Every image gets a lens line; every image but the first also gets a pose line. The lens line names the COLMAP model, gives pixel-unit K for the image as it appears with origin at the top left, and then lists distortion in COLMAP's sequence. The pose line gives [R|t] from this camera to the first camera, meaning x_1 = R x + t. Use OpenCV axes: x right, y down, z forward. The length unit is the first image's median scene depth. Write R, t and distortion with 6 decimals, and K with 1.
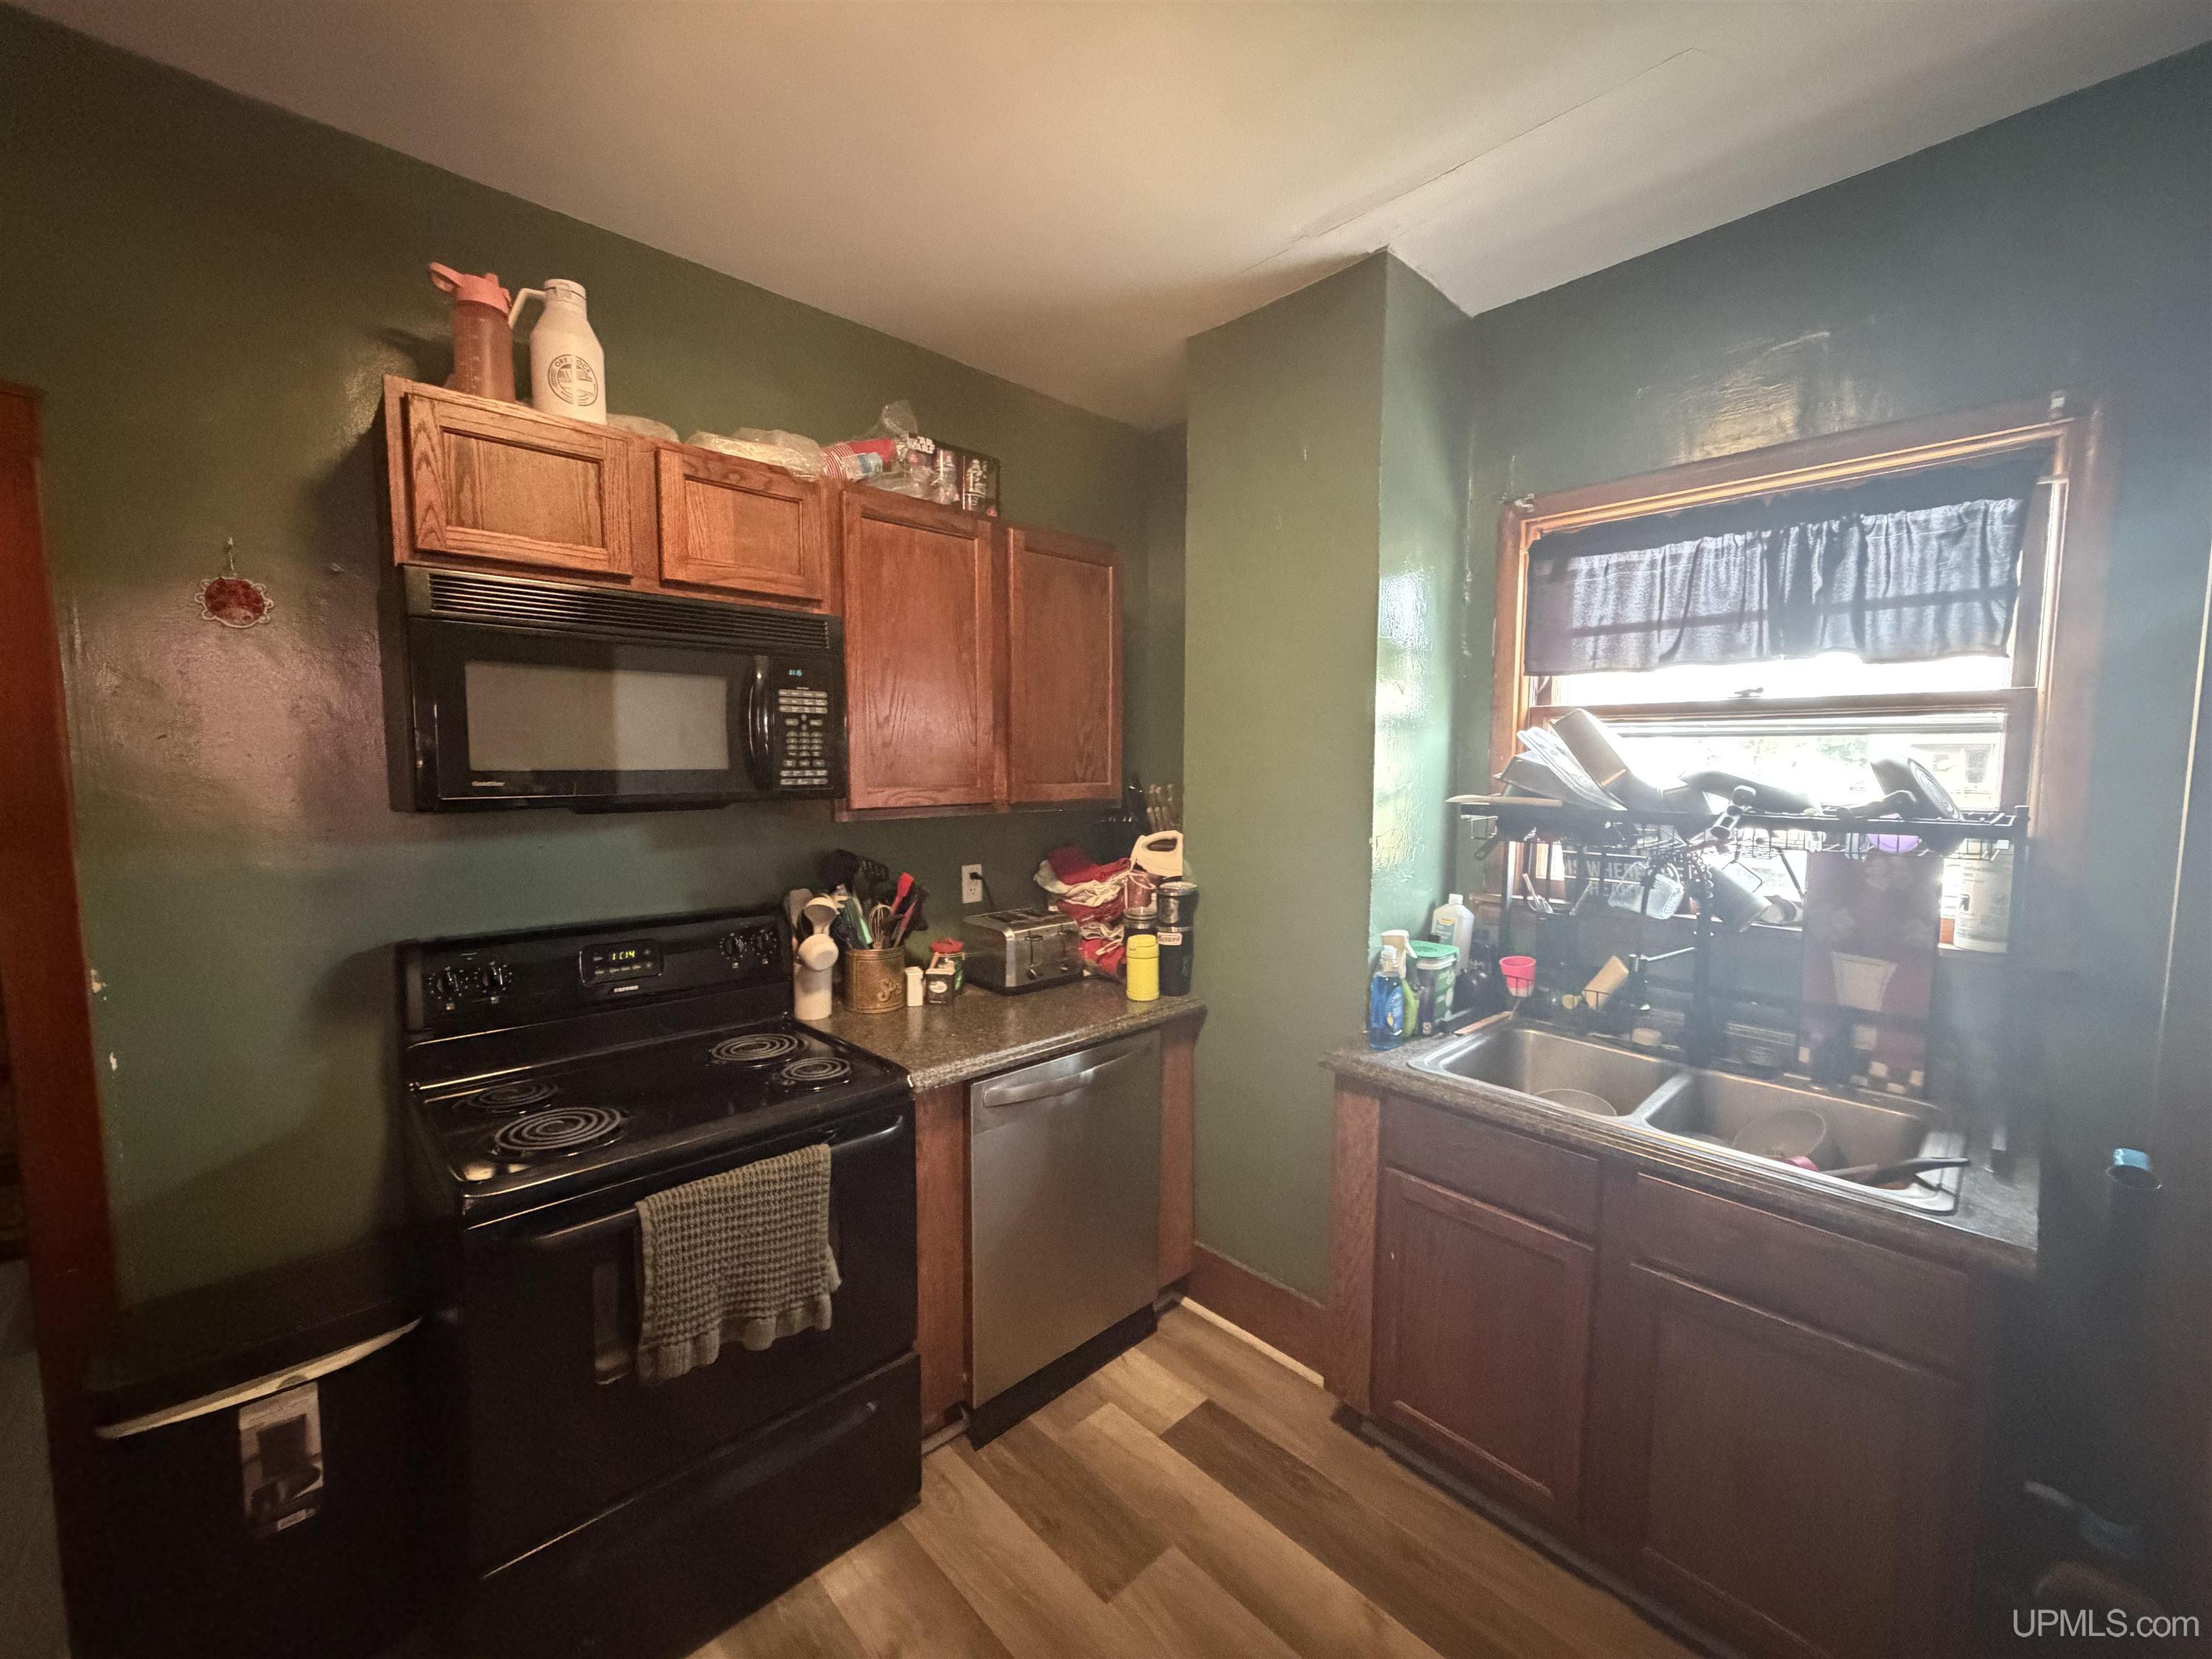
lens RADIAL K [[881.6, 0, 1093.0], [0, 881.6, 829.5], [0, 0, 1]] dist [-0.000511, 0.000946]
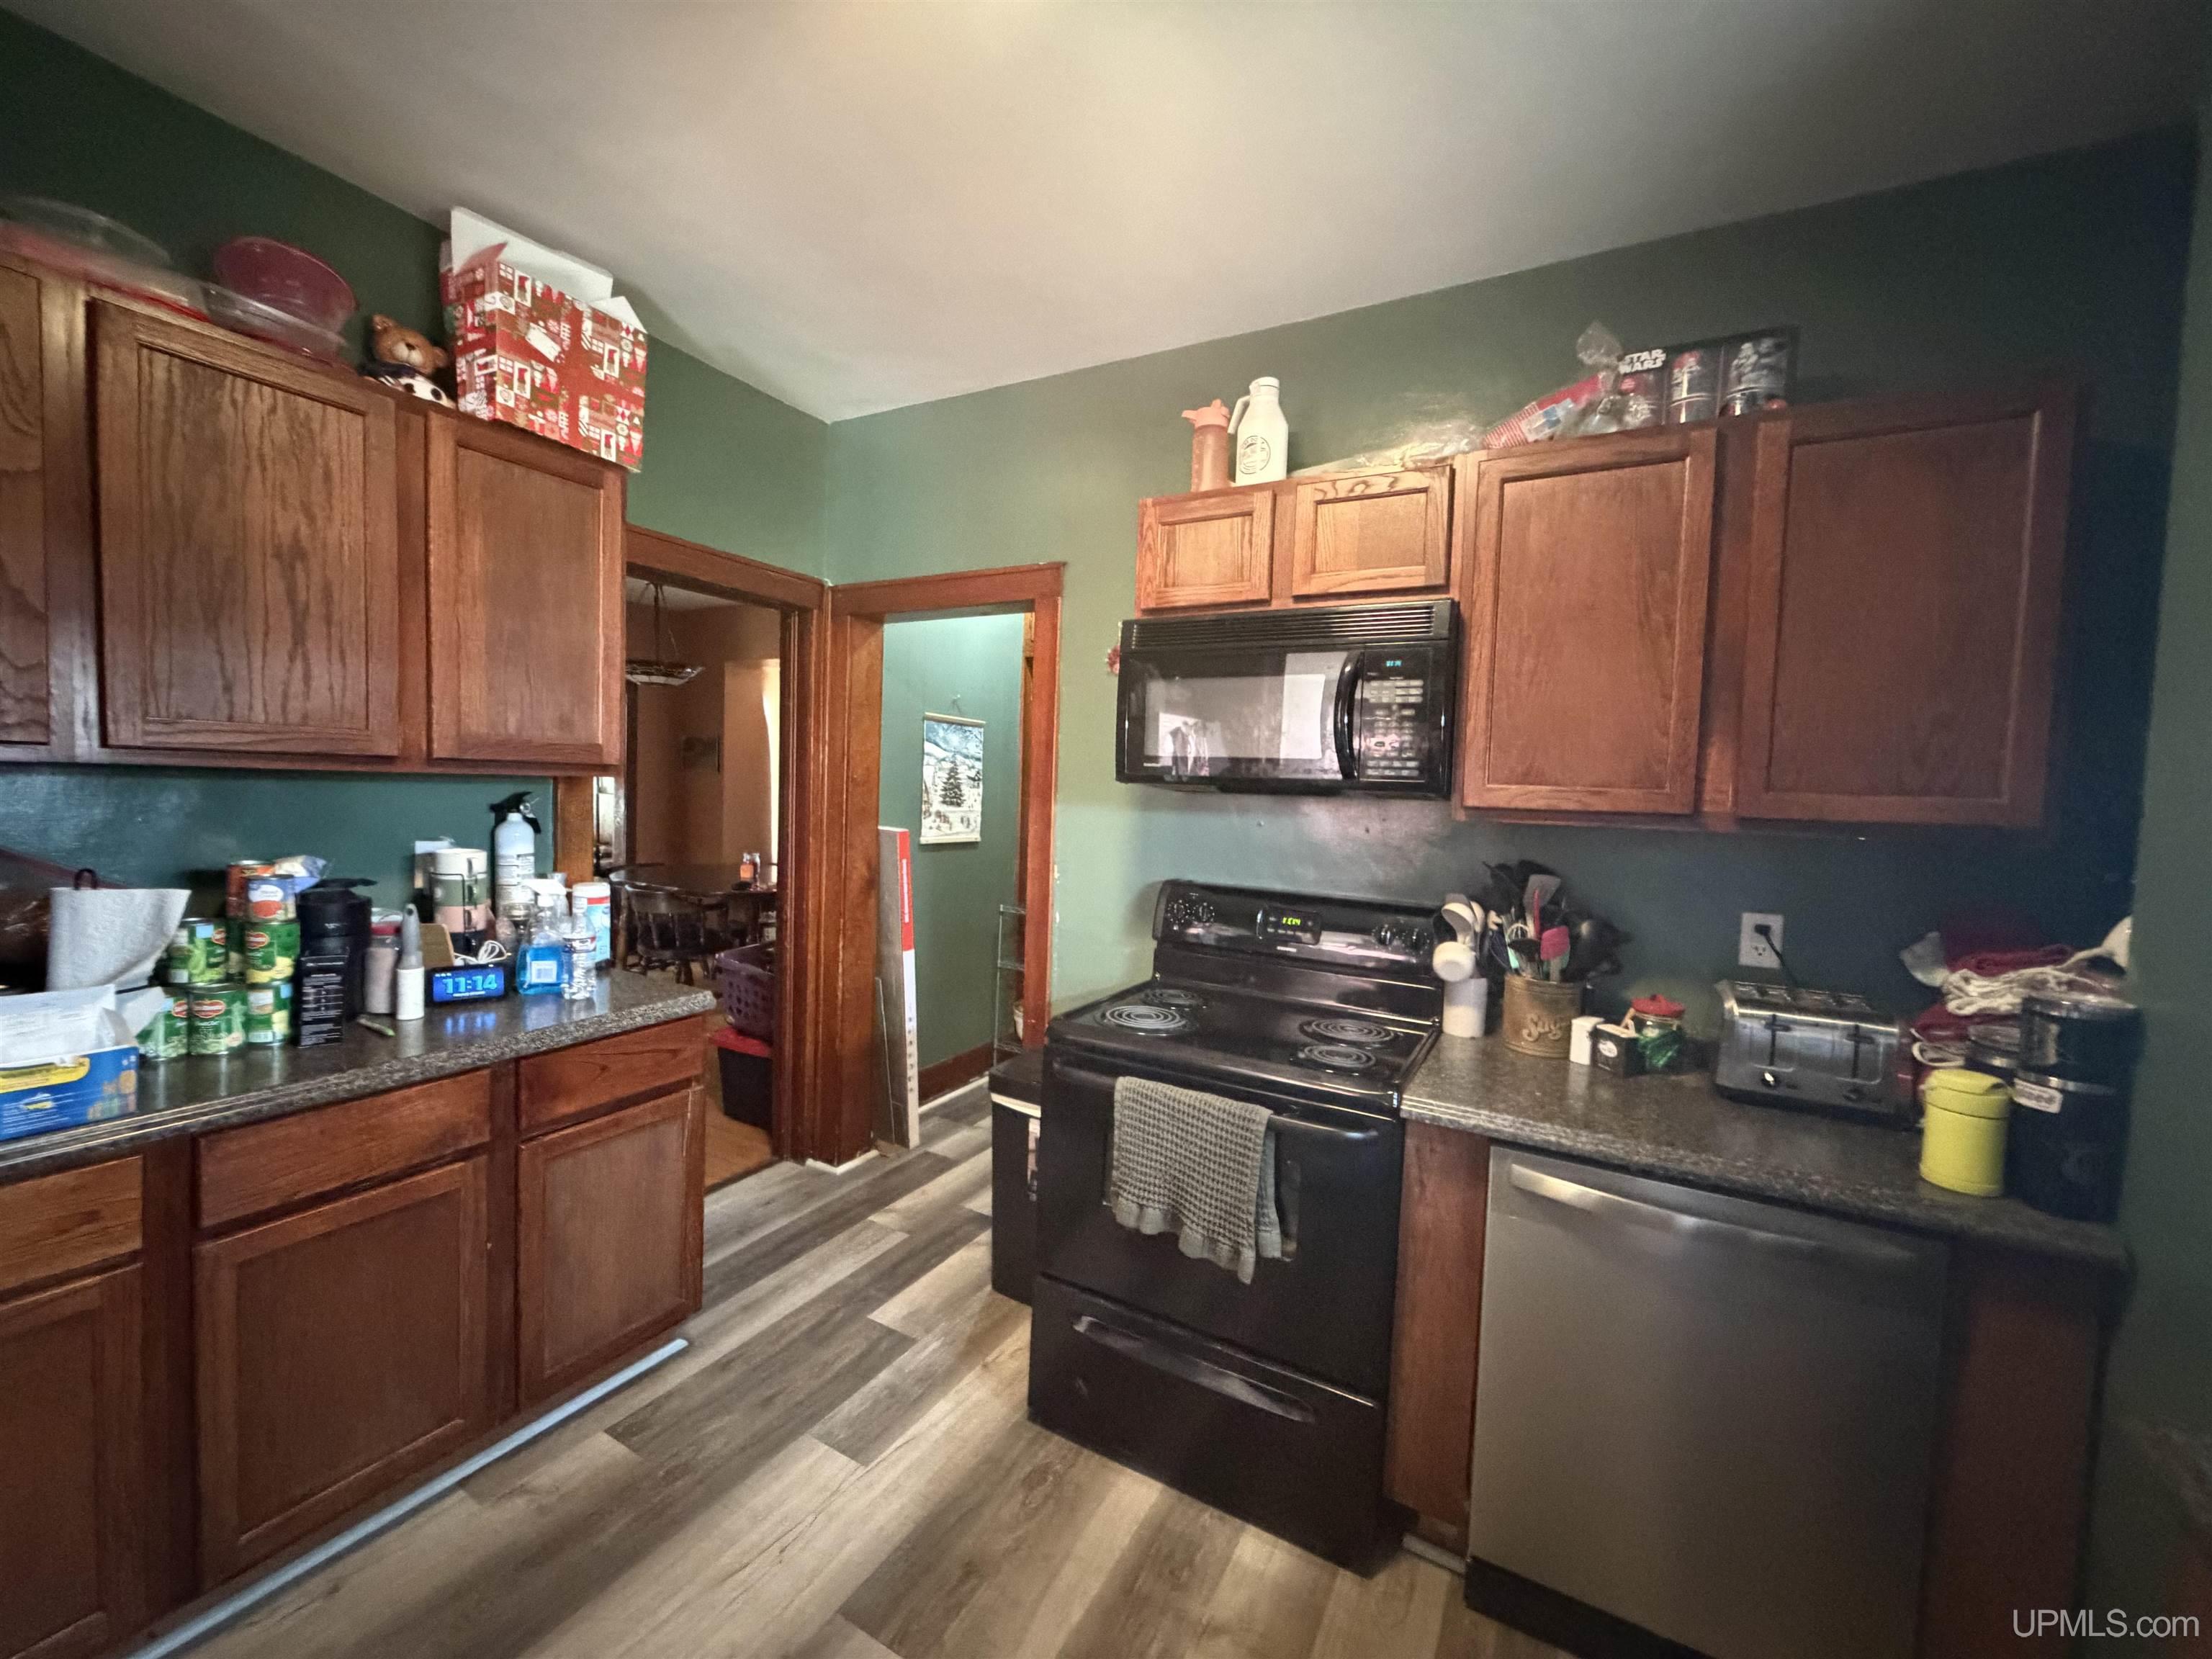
lens RADIAL K [[881.6, 0, 1096.9], [0, 881.6, 831.1], [0, 0, 1]] dist [-0.000511, 0.000946]
pose [[0.301941, 0.056978, -0.951622, 0.513075], [-0.111231, 0.993500, 0.024193, 0.023652], [0.946815, 0.098545, 0.306316, 0.387356]]
